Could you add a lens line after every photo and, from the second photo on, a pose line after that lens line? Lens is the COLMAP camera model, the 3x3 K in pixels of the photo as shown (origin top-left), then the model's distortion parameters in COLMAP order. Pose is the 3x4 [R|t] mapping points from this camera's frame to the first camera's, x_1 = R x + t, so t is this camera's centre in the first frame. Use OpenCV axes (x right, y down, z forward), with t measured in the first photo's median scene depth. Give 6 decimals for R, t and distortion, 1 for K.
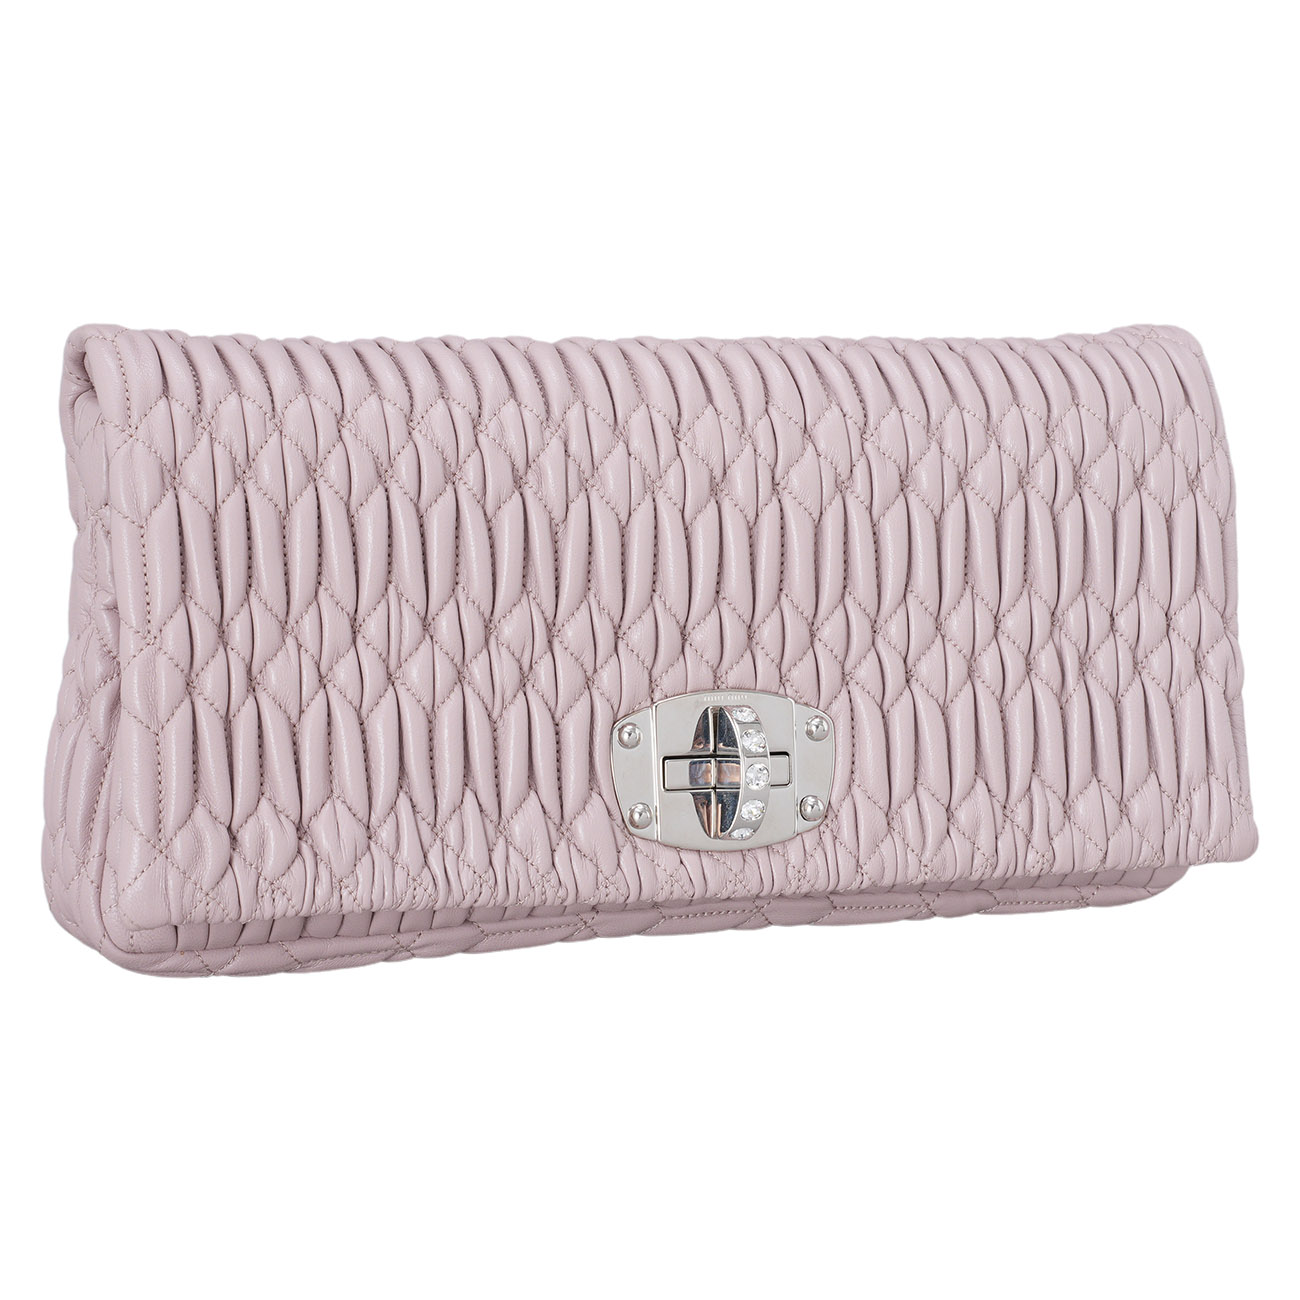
lens RADIAL K [[3570.0, 0, 650.0], [0, 3570.0, 650.0], [0, 0, 1]] dist [-0.326037, -0.842152]
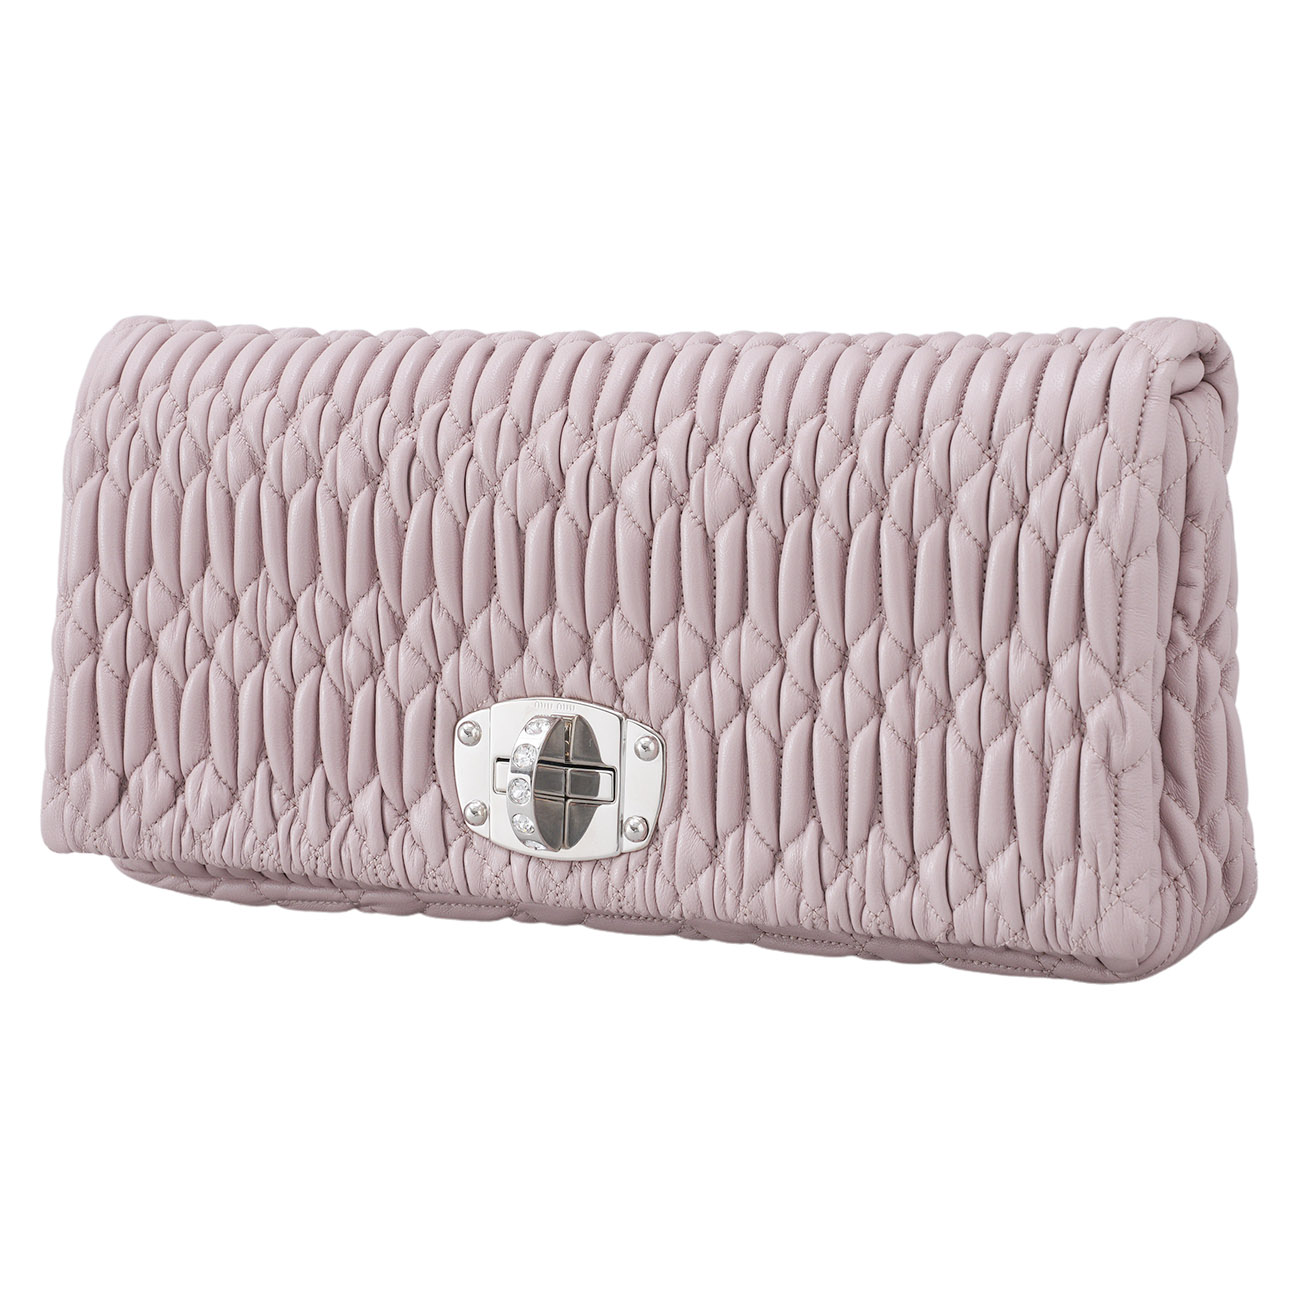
lens RADIAL K [[3570.0, 0, 650.0], [0, 3570.0, 650.0], [0, 0, 1]] dist [-0.326037, -0.842152]
pose [[0.634677, 0.108444, -0.765131, 0.798326], [-0.034879, 0.993116, 0.111825, -0.114312], [0.771990, -0.044286, 0.634090, 0.398049]]
